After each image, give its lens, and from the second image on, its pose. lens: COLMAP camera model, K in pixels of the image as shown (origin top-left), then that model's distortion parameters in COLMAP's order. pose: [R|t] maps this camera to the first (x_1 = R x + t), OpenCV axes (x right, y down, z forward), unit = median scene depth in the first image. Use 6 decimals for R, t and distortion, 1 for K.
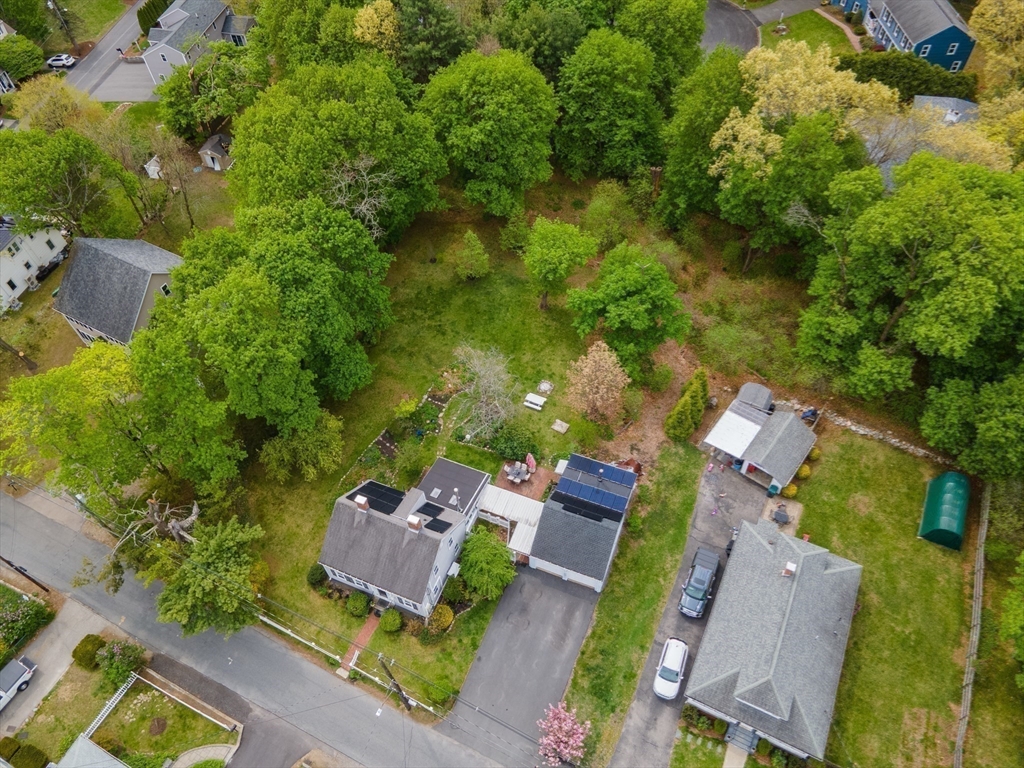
lens RADIAL K [[750.4, 0, 507.8], [0, 750.4, 379.7], [0, 0, 1]] dist [0.037872, 0.001860]
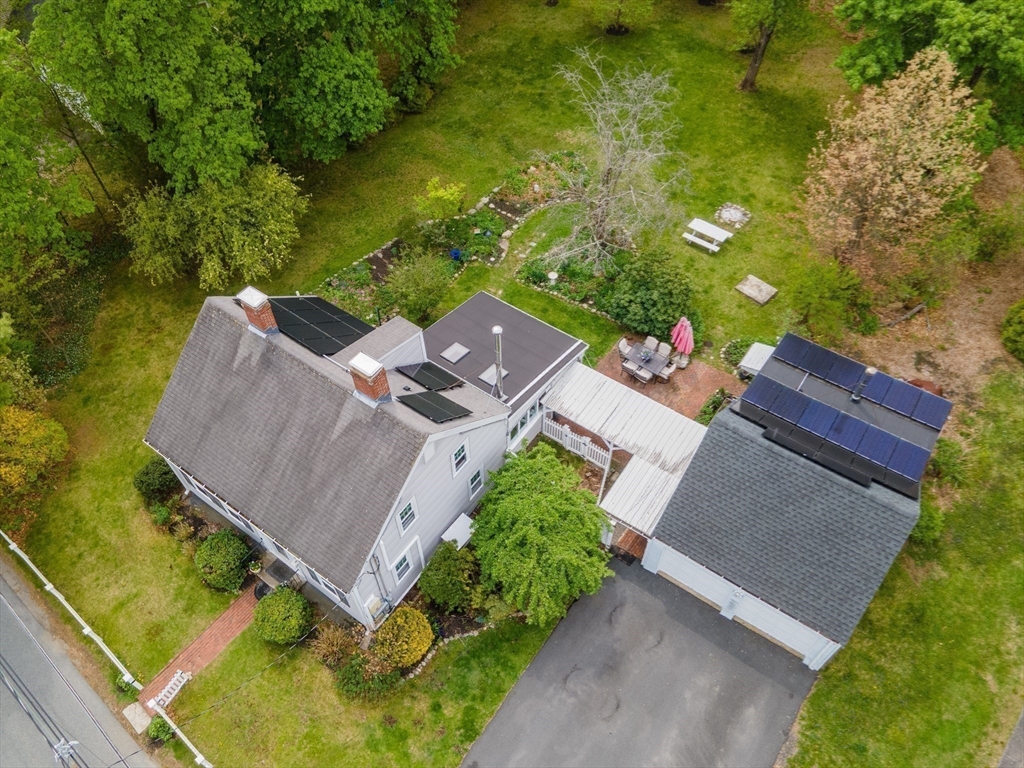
lens RADIAL K [[783.5, 0, 489.6], [0, 783.5, 397.1], [0, 0, 1]] dist [0.032624, -0.003154]
pose [[0.971569, 0.190808, -0.140162, -0.009091], [-0.188021, 0.981611, 0.032991, 0.160703], [0.143880, -0.005700, 0.989579, 0.569276]]
